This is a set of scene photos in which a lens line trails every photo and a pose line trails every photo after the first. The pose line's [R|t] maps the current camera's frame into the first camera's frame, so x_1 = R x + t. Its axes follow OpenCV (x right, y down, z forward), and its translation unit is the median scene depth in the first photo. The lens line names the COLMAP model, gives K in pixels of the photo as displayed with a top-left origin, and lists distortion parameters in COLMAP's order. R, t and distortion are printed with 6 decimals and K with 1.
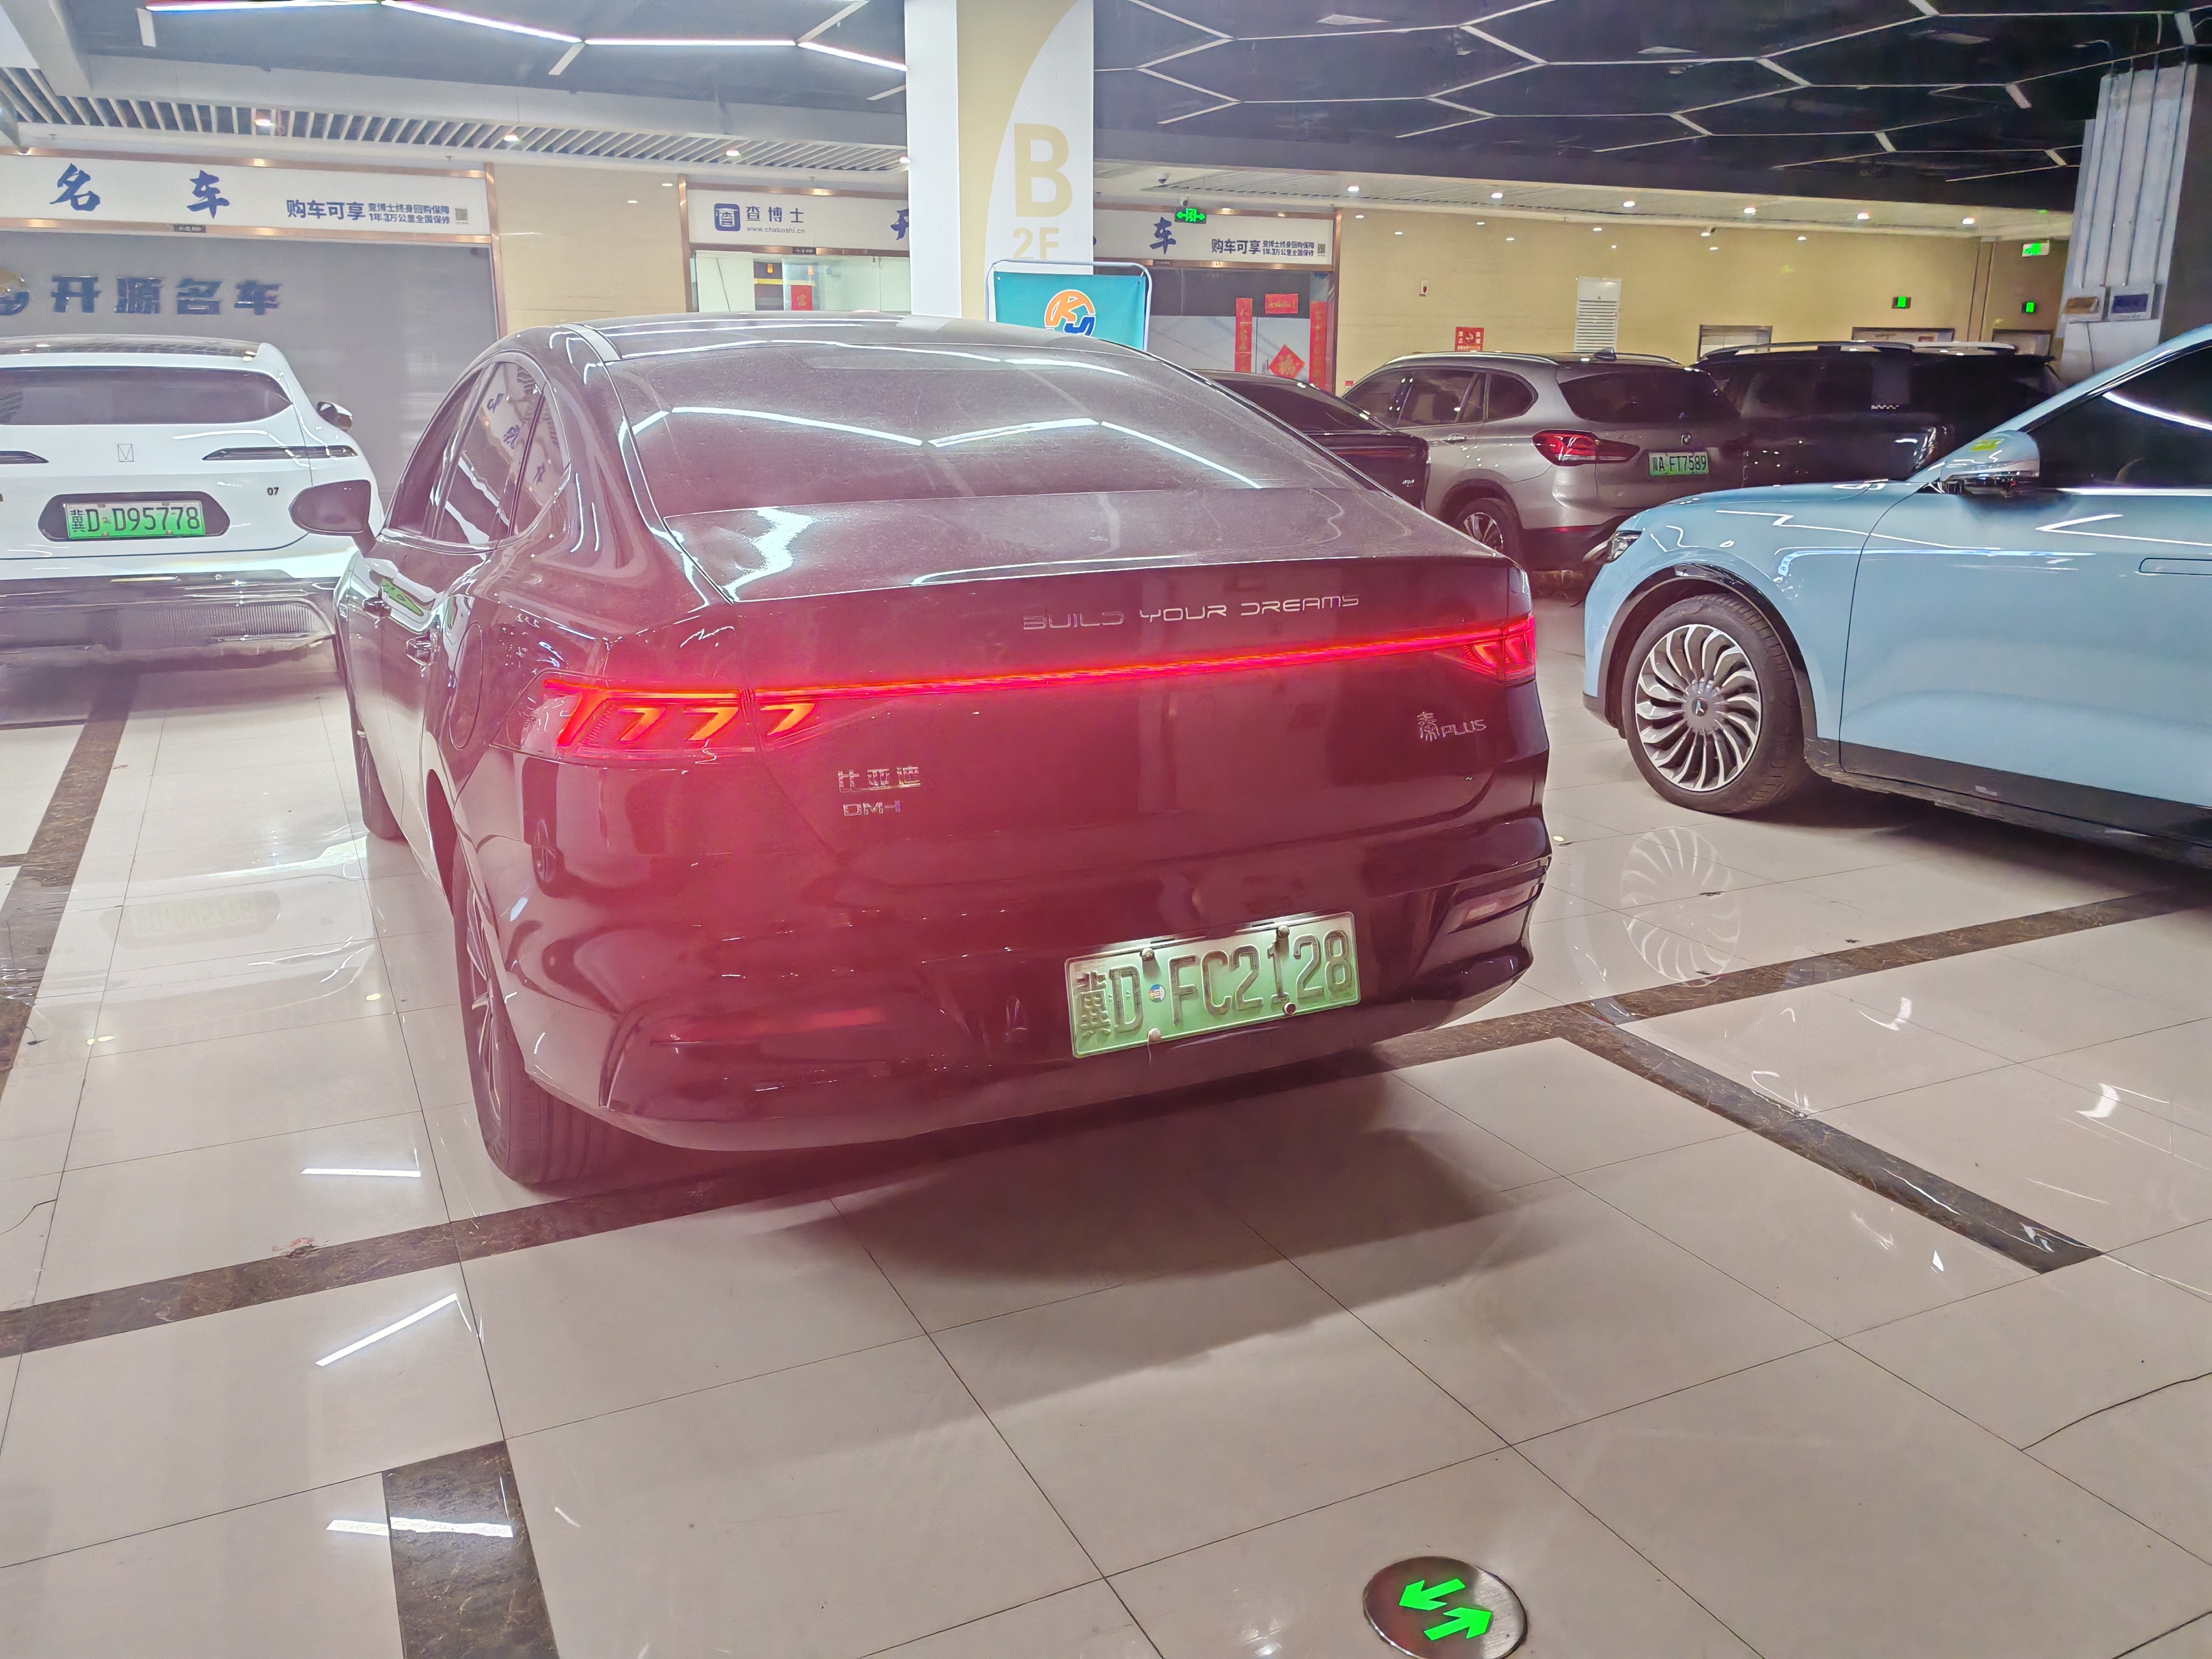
lens RADIAL K [[1748.8, 0, 1106.0], [0, 1748.8, 829.5], [0, 0, 1]] dist [0.036511, -0.010931]
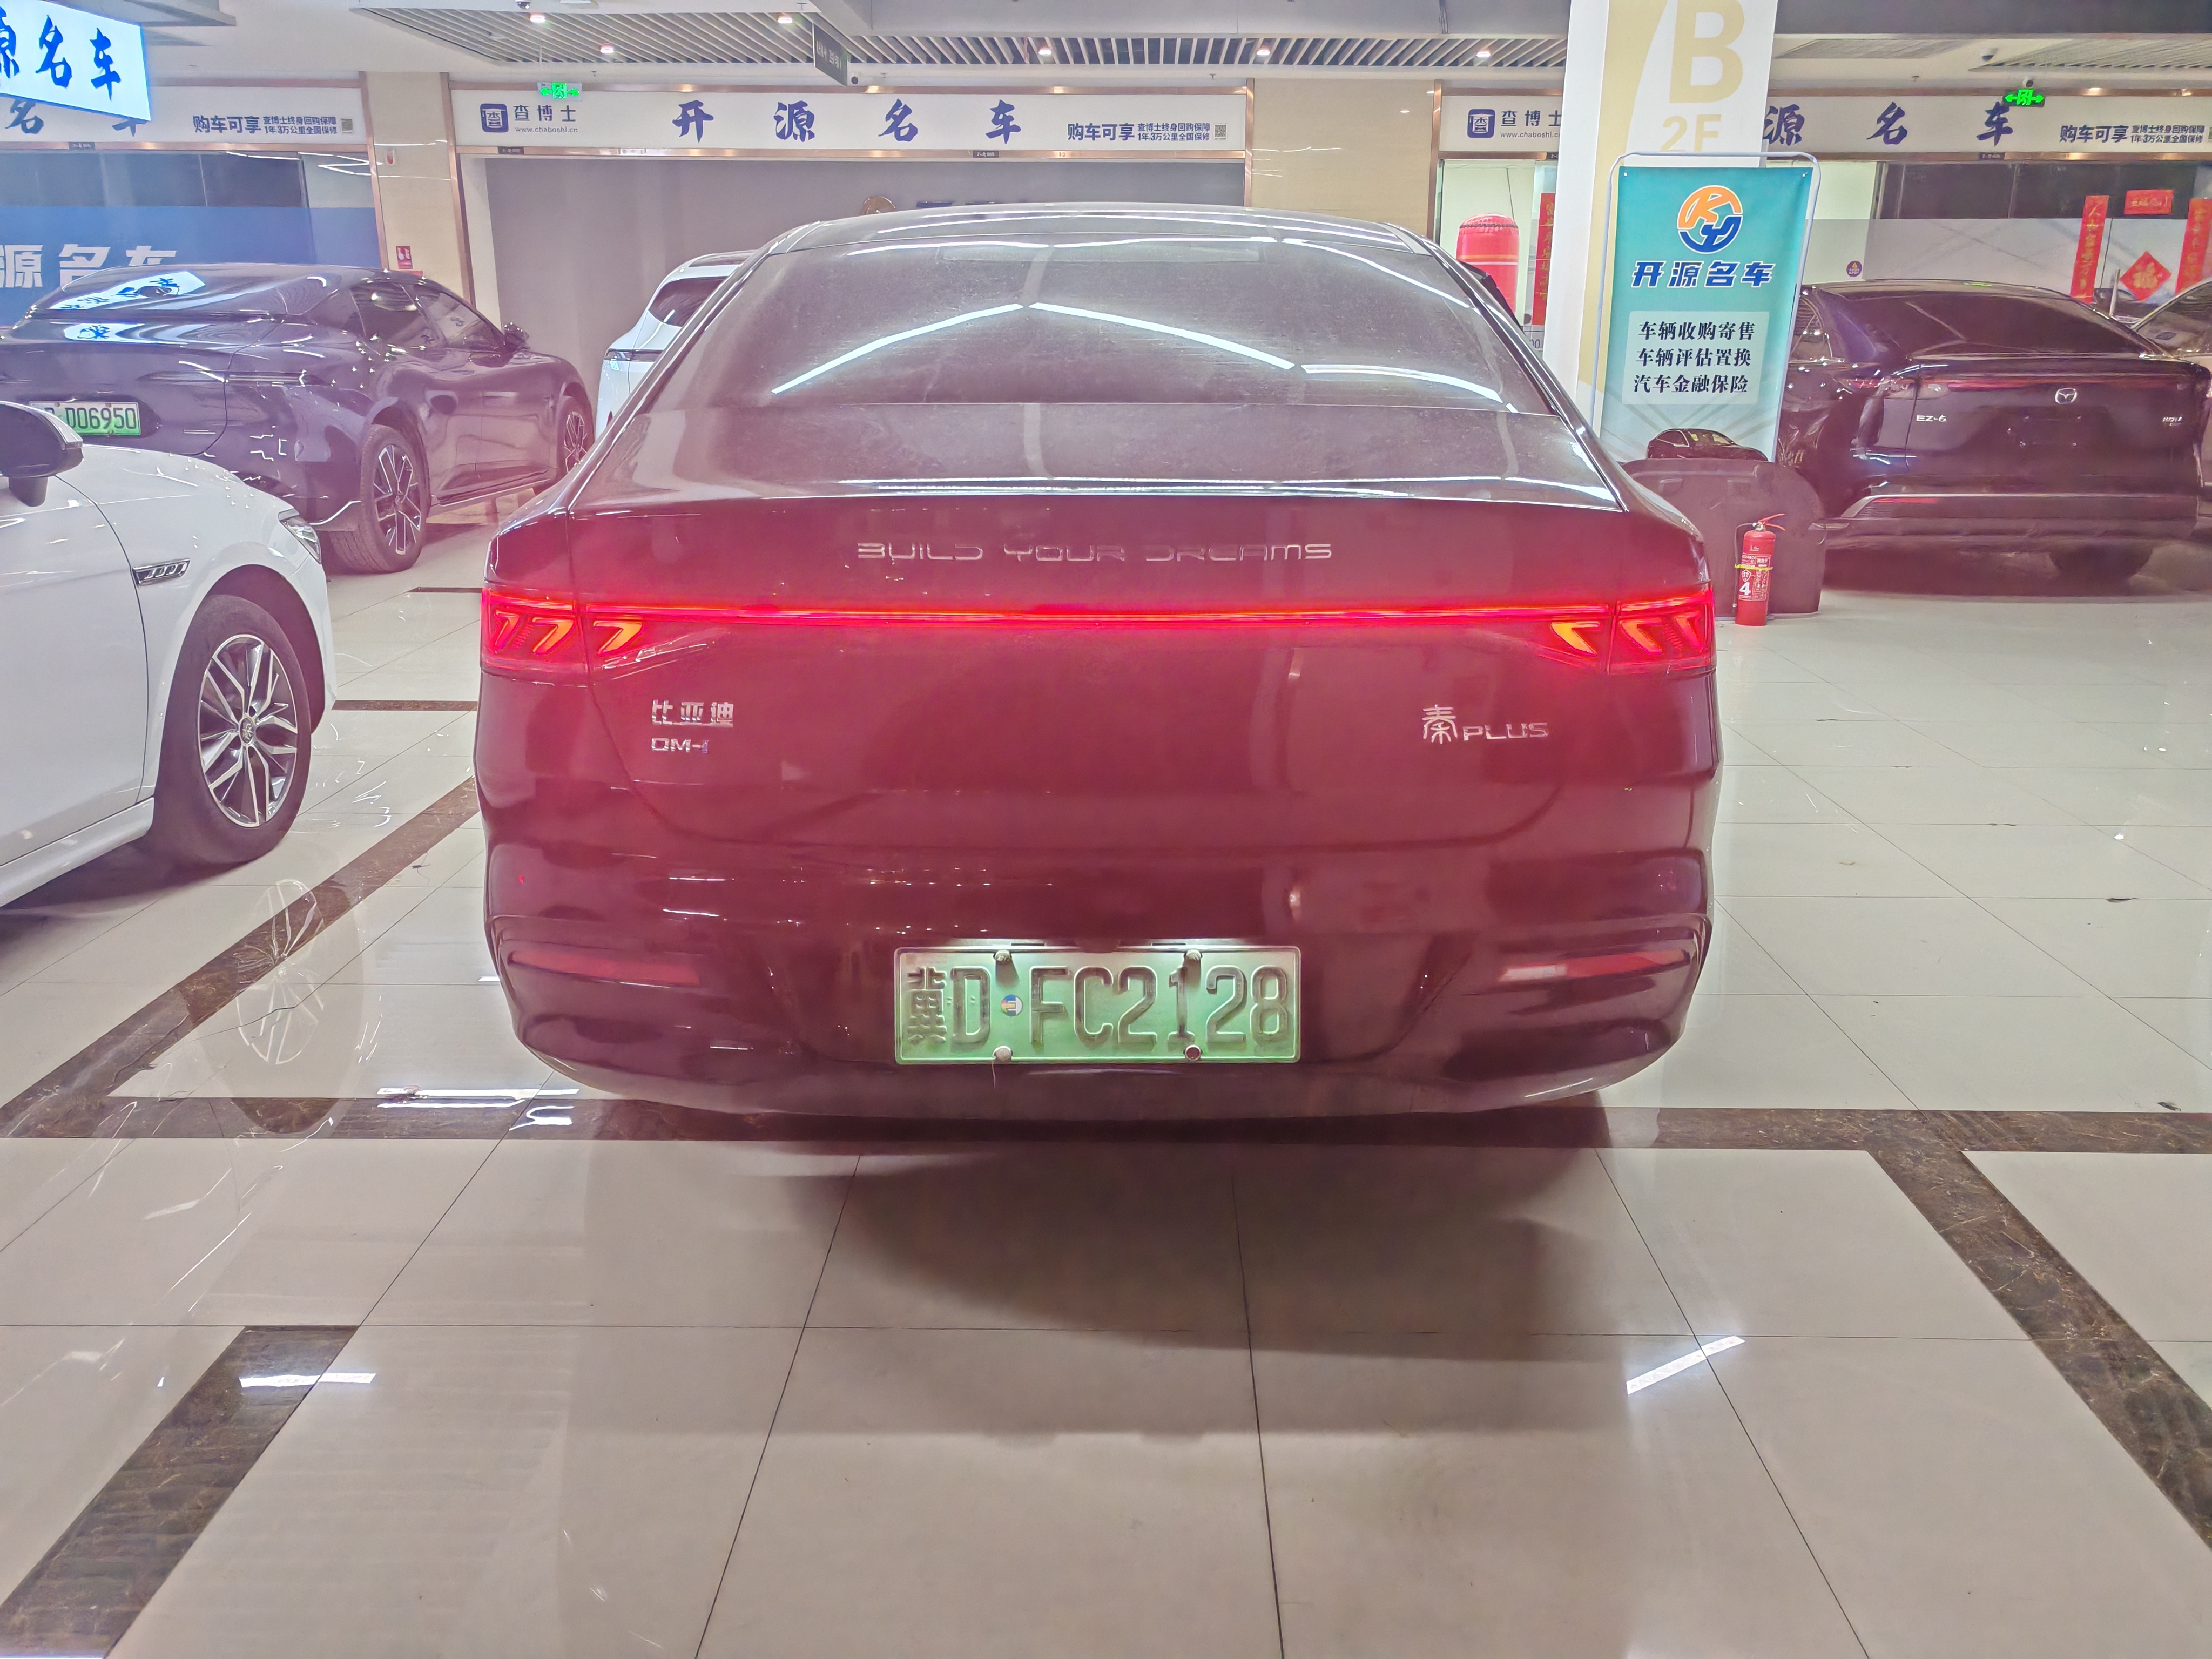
lens RADIAL K [[1757.4, 0, 1109.8], [0, 1757.4, 814.7], [0, 0, 1]] dist [0.015334, 0.012318]
pose [[0.896105, 0.131958, -0.423773, 0.351862], [-0.117124, 0.991243, 0.060992, -0.045344], [0.428110, -0.005021, 0.903713, 0.220254]]
